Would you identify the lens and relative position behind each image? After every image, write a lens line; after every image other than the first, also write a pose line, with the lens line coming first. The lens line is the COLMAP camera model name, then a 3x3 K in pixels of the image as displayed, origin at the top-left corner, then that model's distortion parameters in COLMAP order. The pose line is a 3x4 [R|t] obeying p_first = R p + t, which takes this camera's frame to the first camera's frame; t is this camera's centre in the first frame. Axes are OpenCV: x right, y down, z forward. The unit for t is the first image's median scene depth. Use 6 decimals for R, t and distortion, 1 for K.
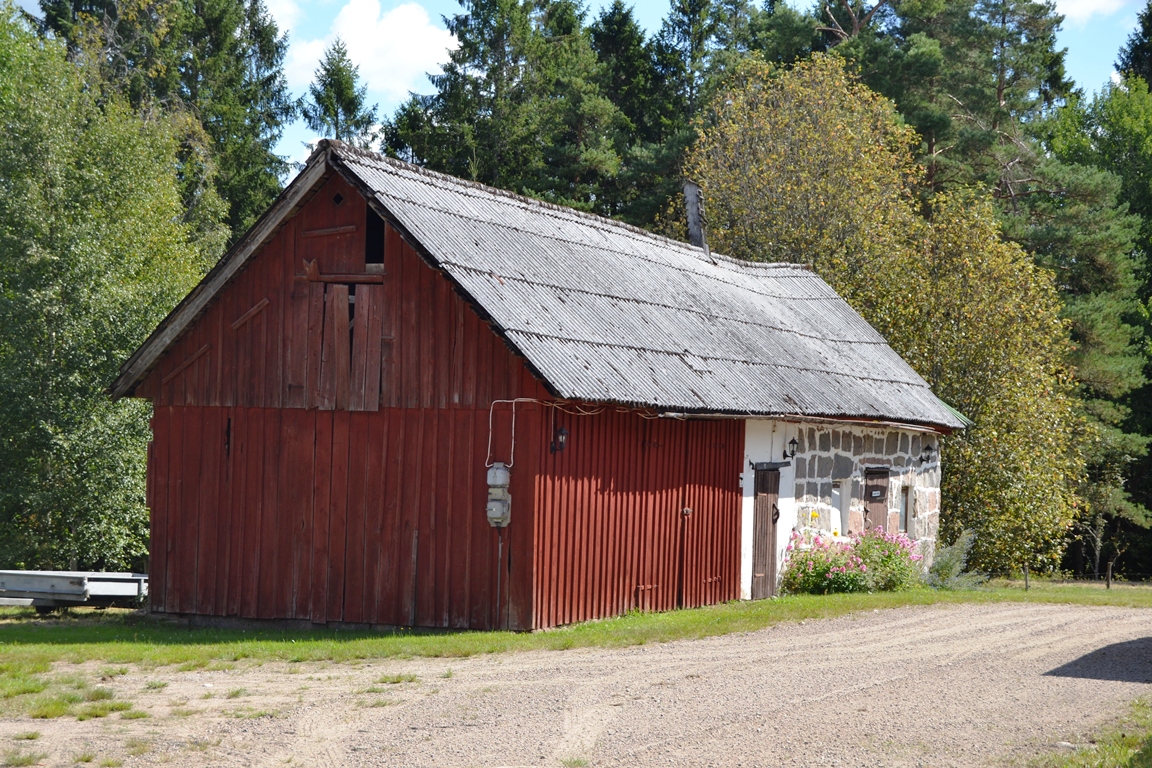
lens RADIAL K [[2510.0, 0, 575.8], [0, 2510.0, 383.1], [0, 0, 1]] dist [0.044926, 0.000000]
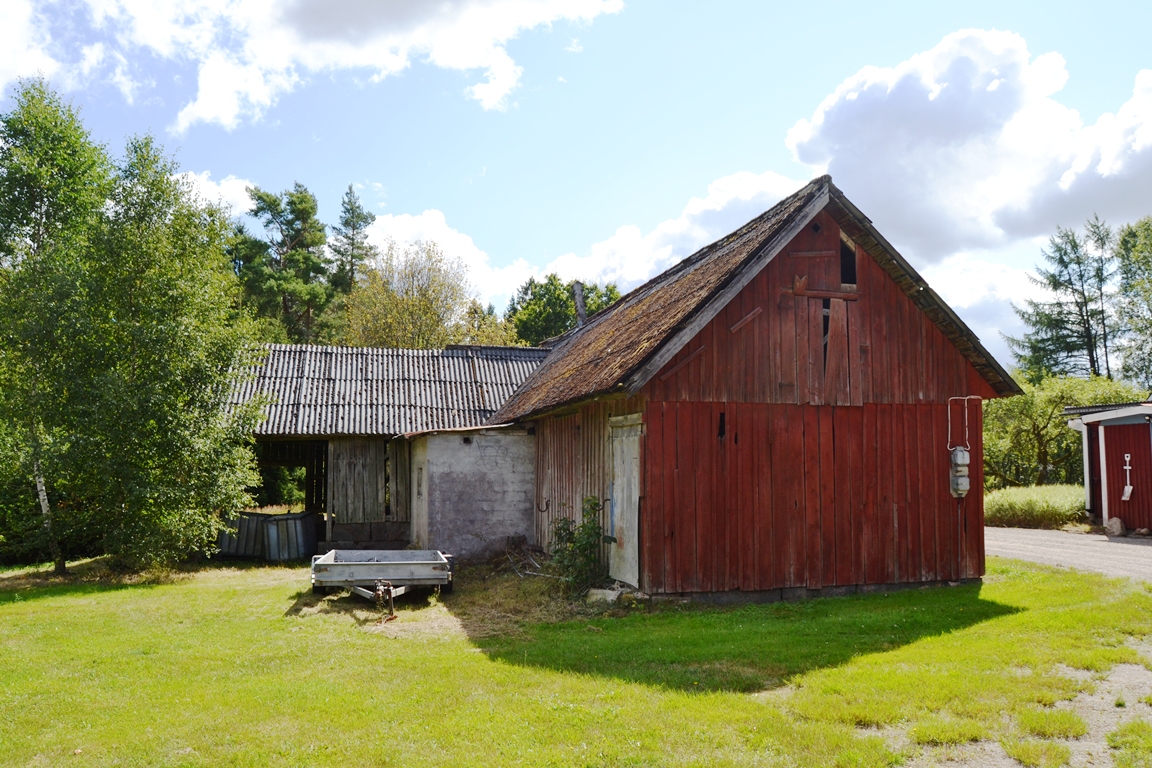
lens RADIAL K [[907.7, 0, 576.6], [0, 907.7, 388.2], [0, 0, 1]] dist [-0.065026, 0.004278]
pose [[0.795335, 0.029646, 0.605444, -0.441902], [0.004636, 0.998477, -0.054981, 0.025502], [-0.606152, 0.046535, 0.793986, 0.732033]]
